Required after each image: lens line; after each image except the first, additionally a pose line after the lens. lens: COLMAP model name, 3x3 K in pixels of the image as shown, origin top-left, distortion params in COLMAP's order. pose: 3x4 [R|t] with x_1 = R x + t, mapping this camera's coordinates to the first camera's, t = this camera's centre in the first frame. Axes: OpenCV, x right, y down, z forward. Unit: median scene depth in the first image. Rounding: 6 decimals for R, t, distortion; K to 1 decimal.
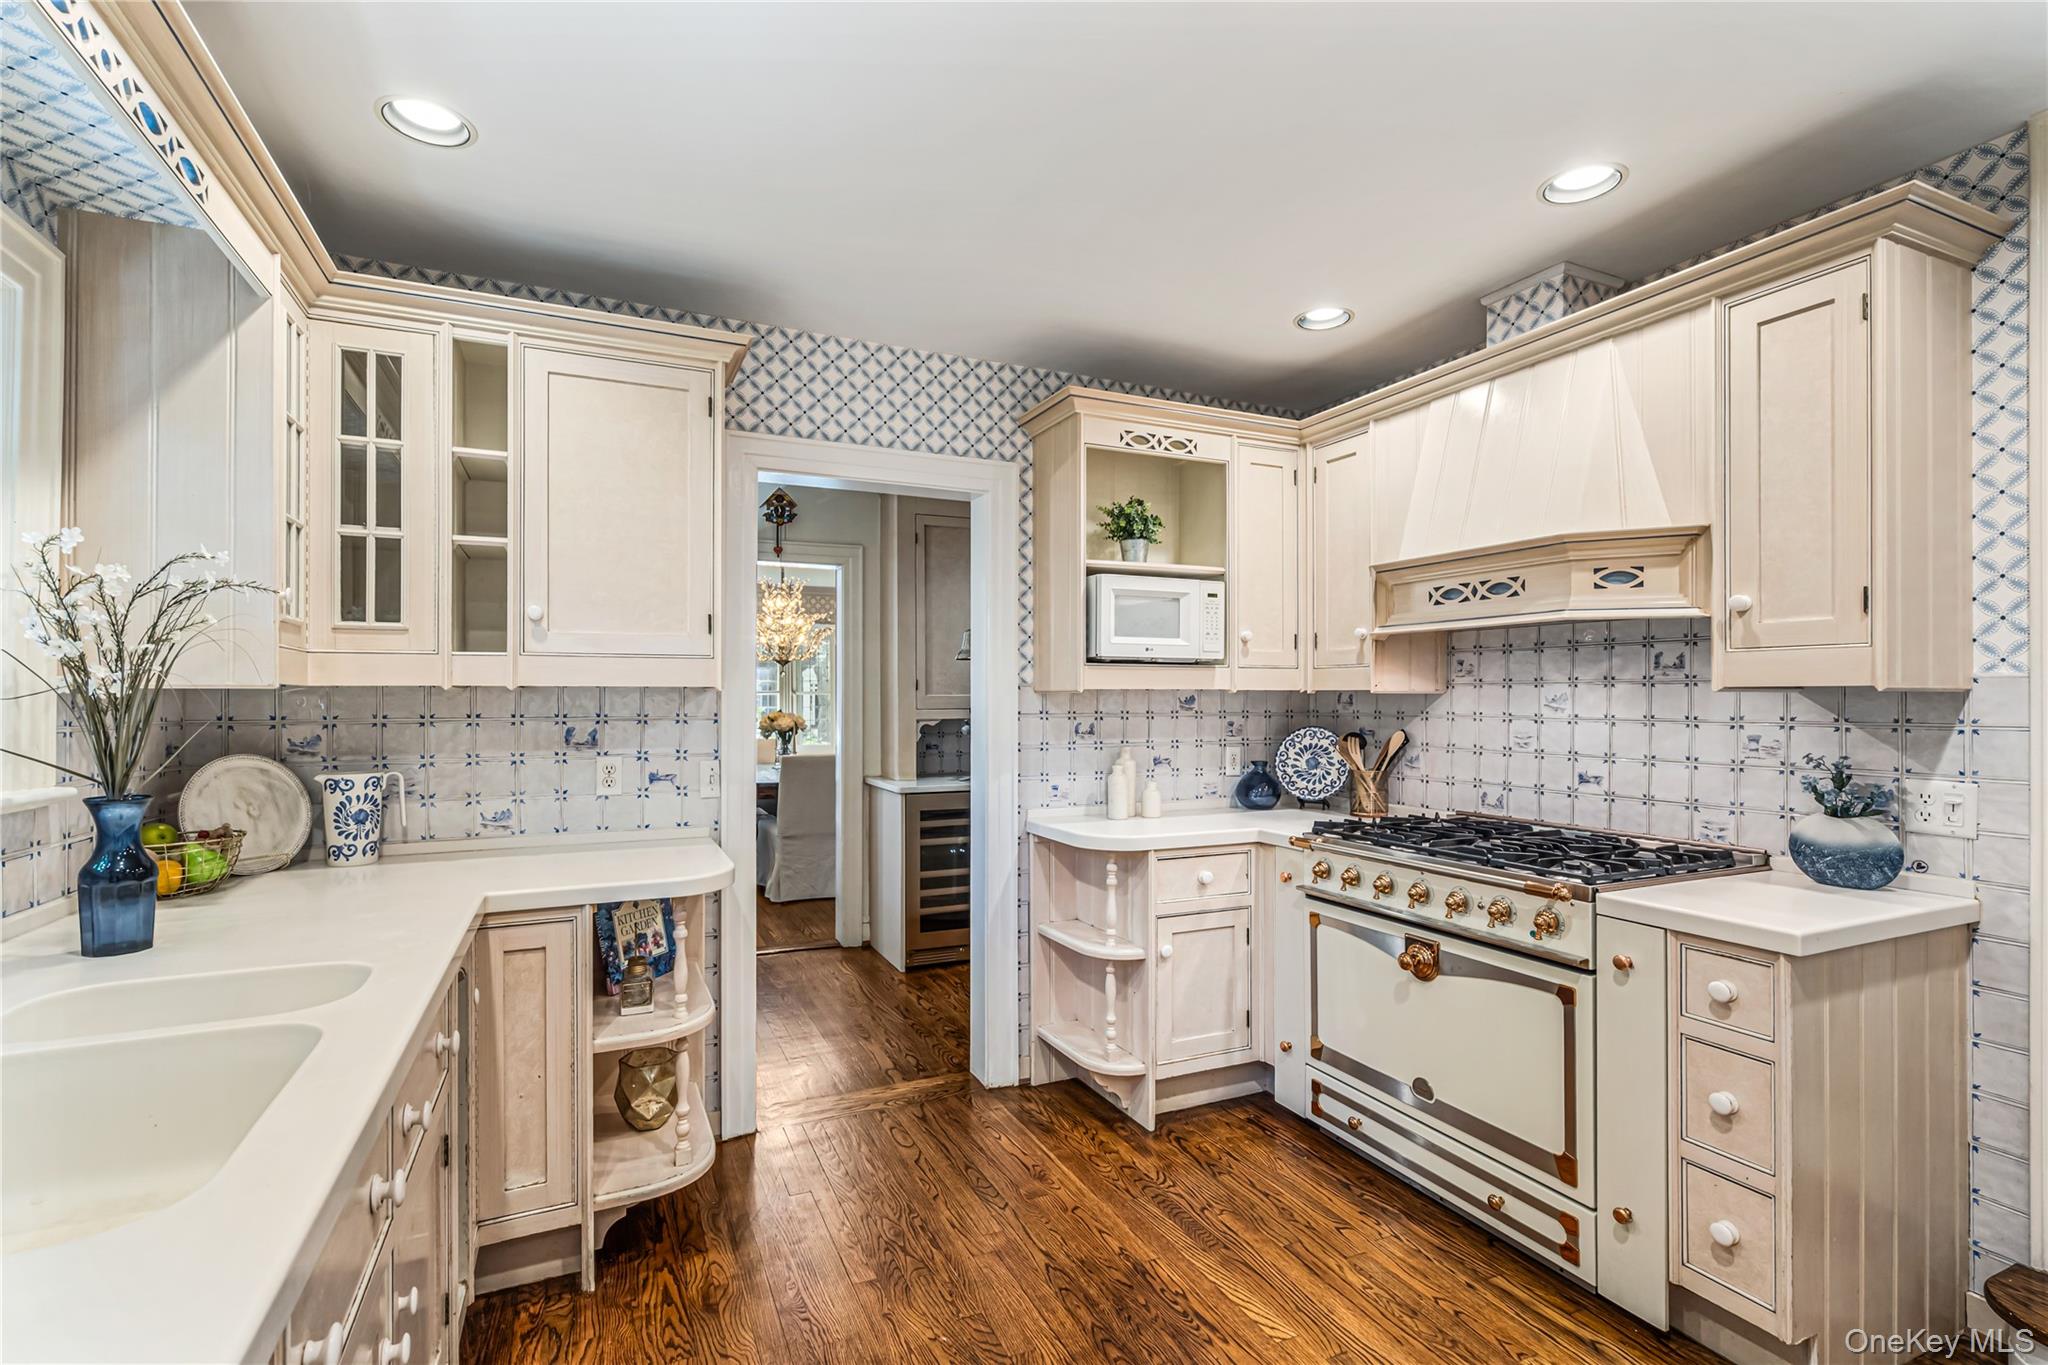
lens RADIAL K [[938.5, 0, 1006.2], [0, 938.5, 689.1], [0, 0, 1]] dist [-0.002916, 0.000054]
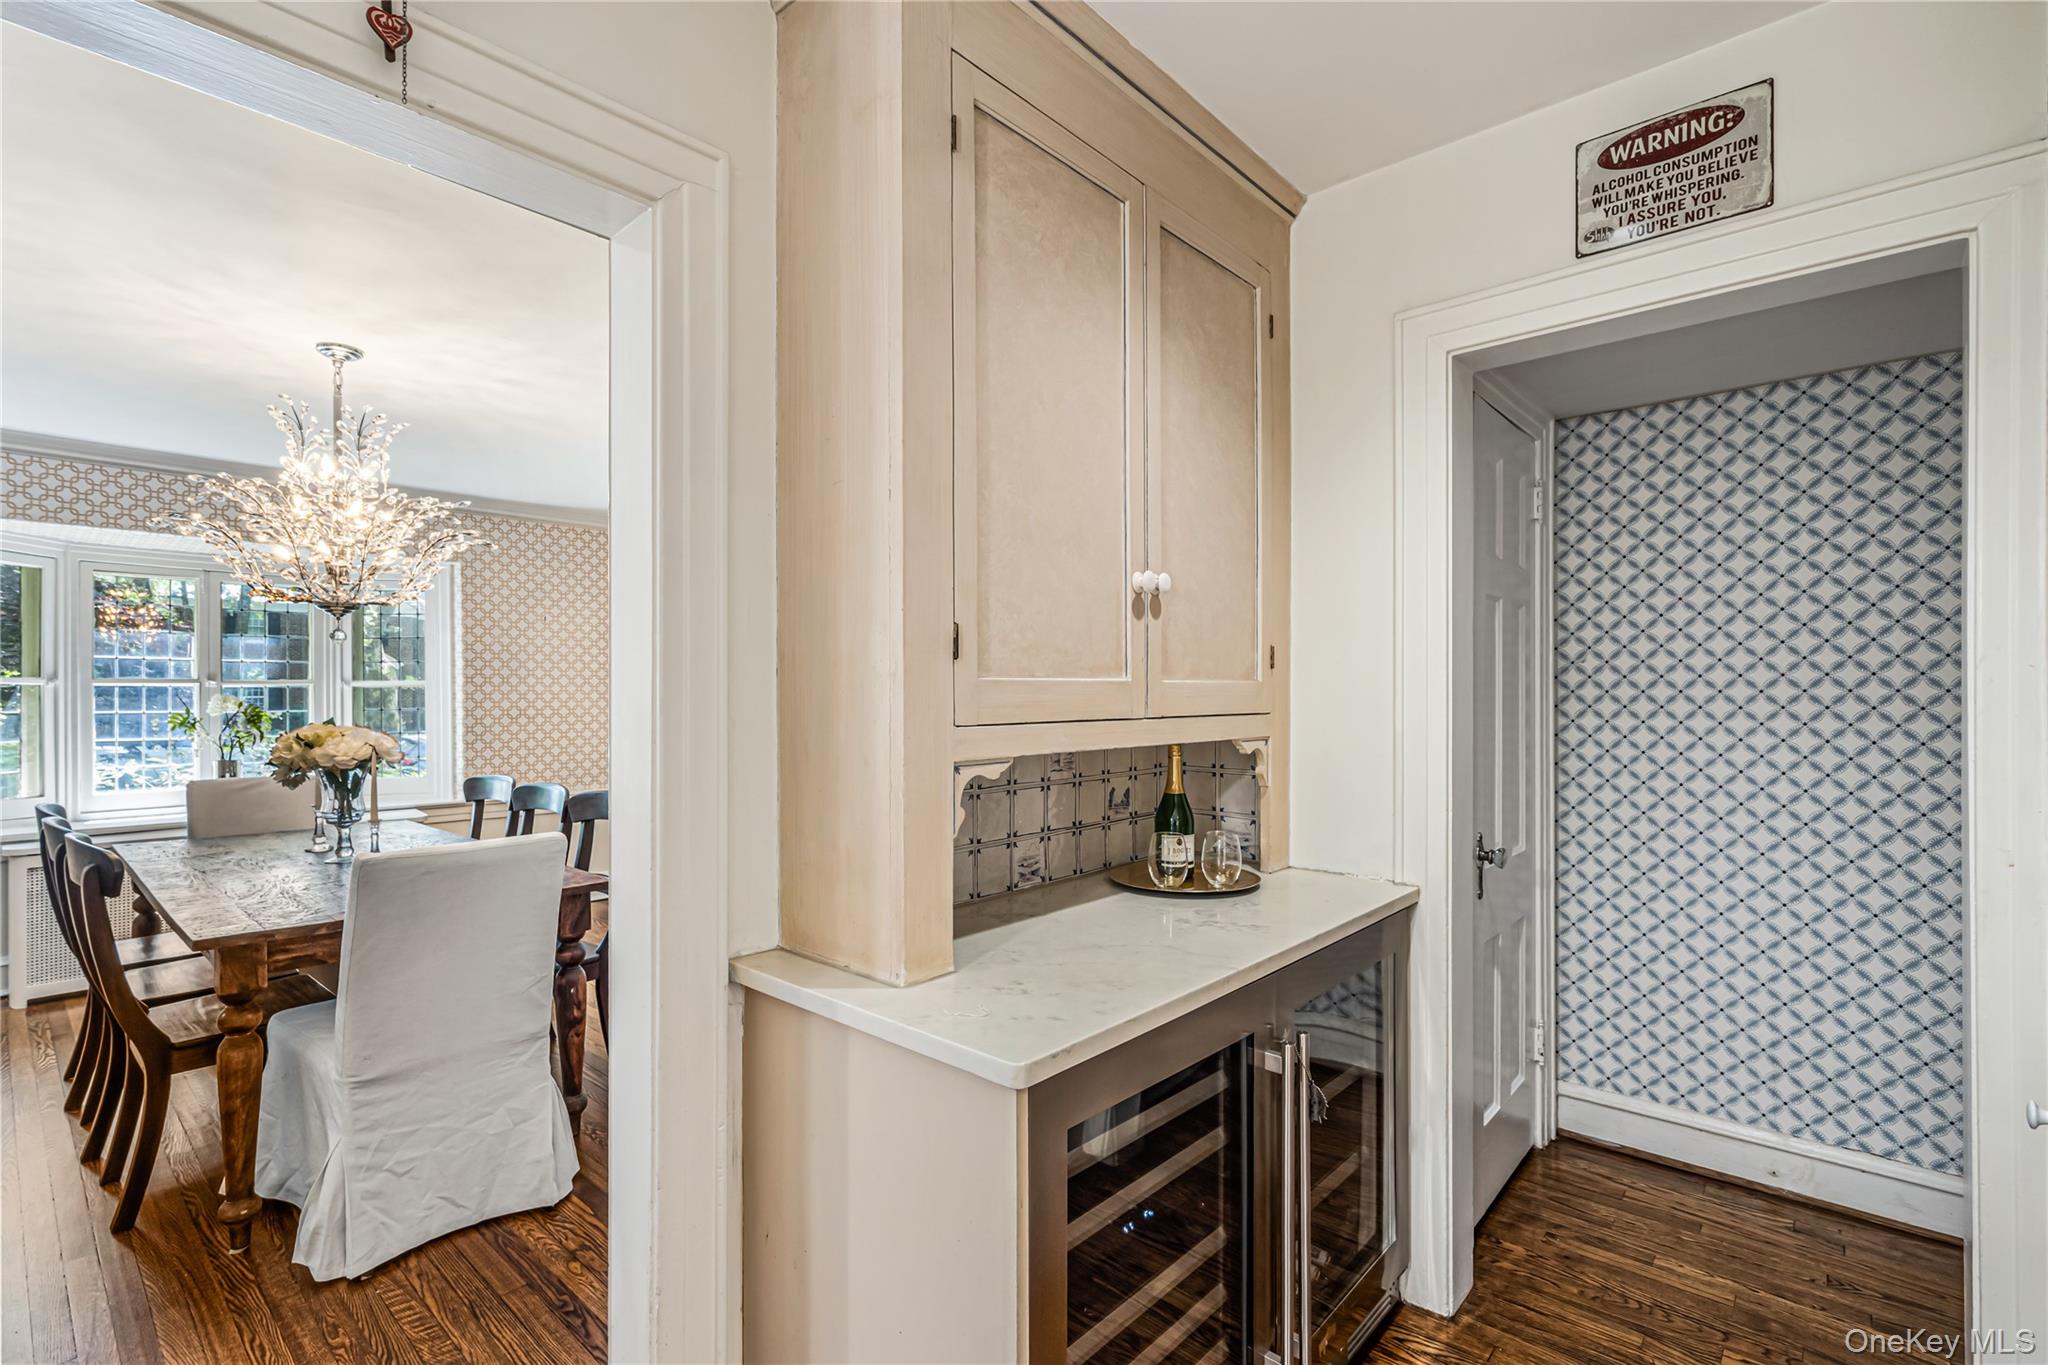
lens RADIAL K [[938.5, 0, 1006.2], [0, 938.5, 689.1], [0, 0, 1]] dist [-0.002916, 0.000054]
pose [[0.916860, 0.001279, 0.399207, -0.189158], [-0.003785, 0.999978, 0.005490, 0.008267], [-0.399191, -0.006545, 0.916844, 0.707795]]
